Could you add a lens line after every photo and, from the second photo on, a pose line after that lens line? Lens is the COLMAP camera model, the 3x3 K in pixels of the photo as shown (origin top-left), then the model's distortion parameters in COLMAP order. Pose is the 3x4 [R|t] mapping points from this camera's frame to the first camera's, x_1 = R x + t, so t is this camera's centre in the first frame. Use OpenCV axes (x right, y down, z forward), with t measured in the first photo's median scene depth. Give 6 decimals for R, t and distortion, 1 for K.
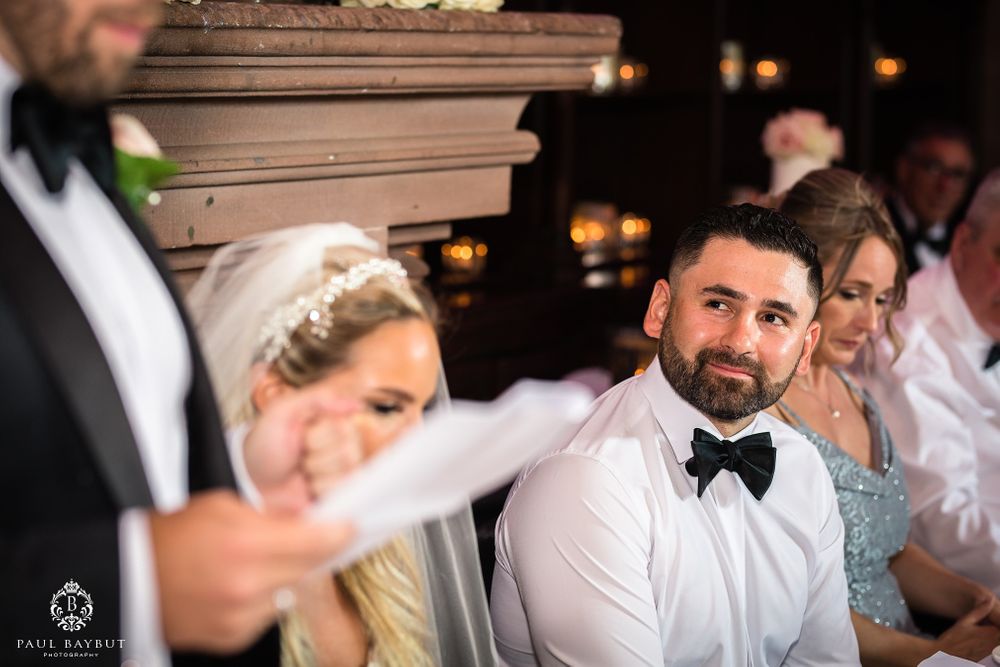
lens RADIAL K [[2352.4, 0, 500.1], [0, 2352.4, 331.5], [0, 0, 1]] dist [-0.018993, 0.000000]
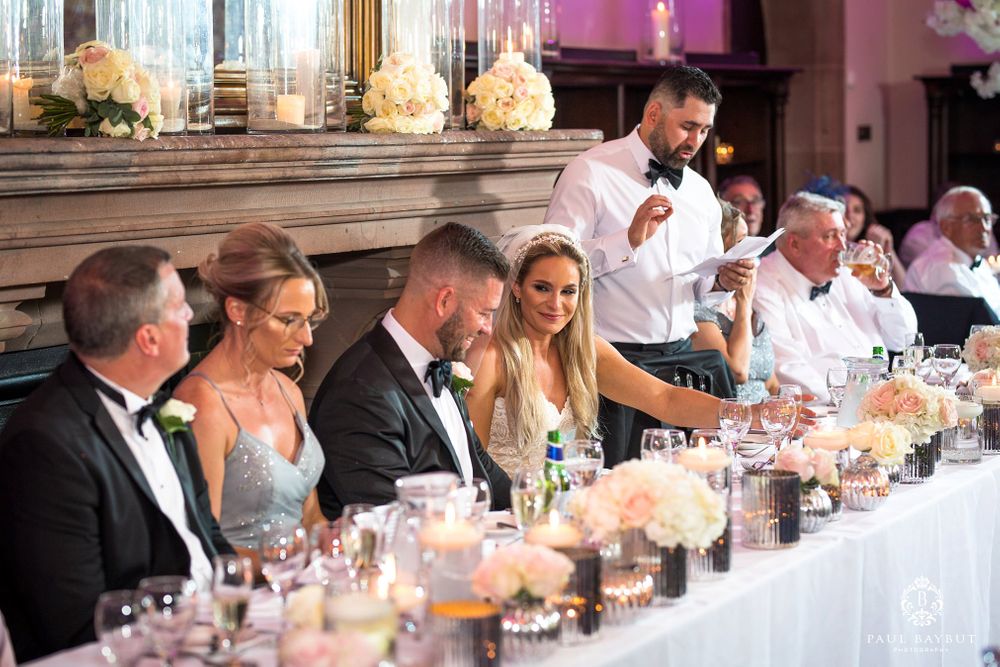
lens RADIAL K [[2352.4, 0, 505.3], [0, 2352.4, 334.0], [0, 0, 1]] dist [-0.018993, 0.000000]
pose [[0.996075, -0.043392, 0.077154, -0.199167], [0.046423, 0.998201, -0.037935, 0.115198], [-0.075369, 0.041368, 0.996297, -1.012677]]
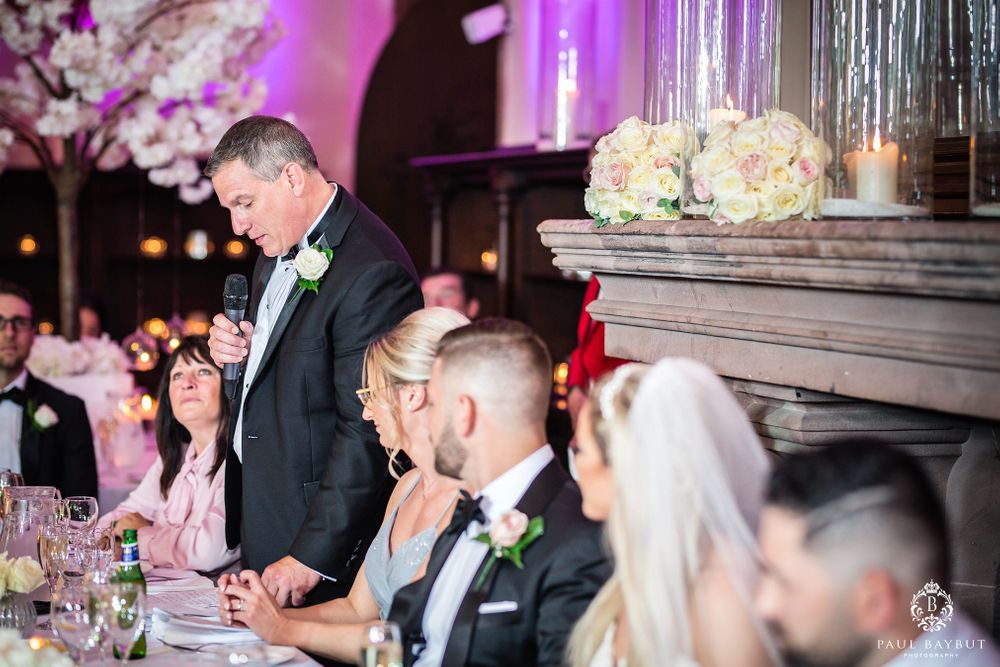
lens RADIAL K [[2352.4, 0, 510.1], [0, 2352.4, 290.8], [0, 0, 1]] dist [-0.018993, 0.000000]
pose [[-0.639225, -0.015346, -0.768867, 0.734645], [-0.130215, 0.987524, 0.088549, -0.133829], [0.757915, 0.156720, -0.633248, 1.183618]]
